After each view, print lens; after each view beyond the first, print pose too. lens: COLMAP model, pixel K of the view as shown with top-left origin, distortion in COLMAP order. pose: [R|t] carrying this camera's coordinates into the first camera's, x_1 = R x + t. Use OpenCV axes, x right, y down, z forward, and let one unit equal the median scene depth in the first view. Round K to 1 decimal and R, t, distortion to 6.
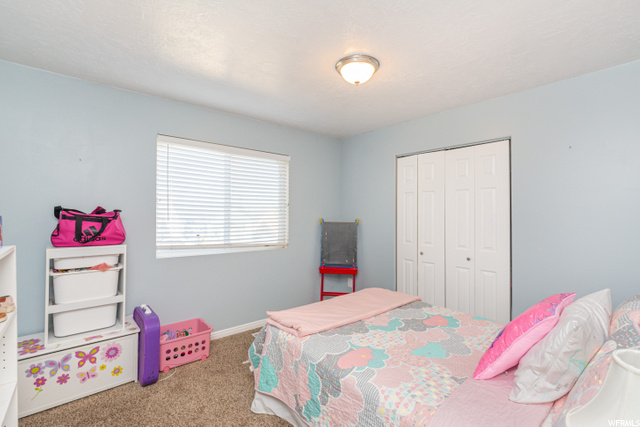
lens RADIAL K [[296.5, 0, 318.4], [0, 296.5, 213.5], [0, 0, 1]] dist [0.006477, -0.002674]
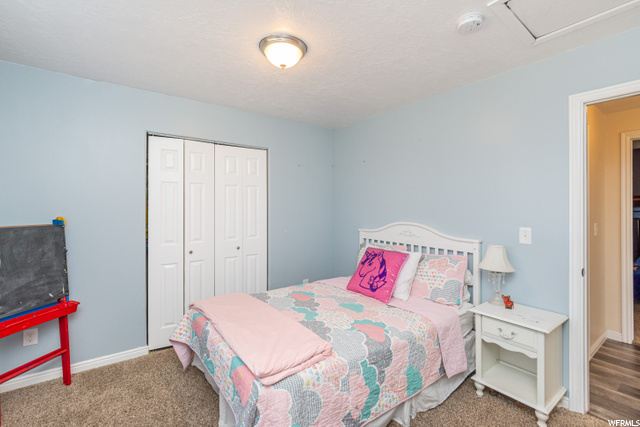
lens RADIAL K [[296.5, 0, 318.3], [0, 296.5, 208.6], [0, 0, 1]] dist [0.006477, -0.002674]
pose [[0.036529, -0.014952, 0.999221, -0.531019], [0.001045, 0.999888, 0.014924, -0.010038], [-0.999332, 0.000499, 0.036541, 0.586474]]
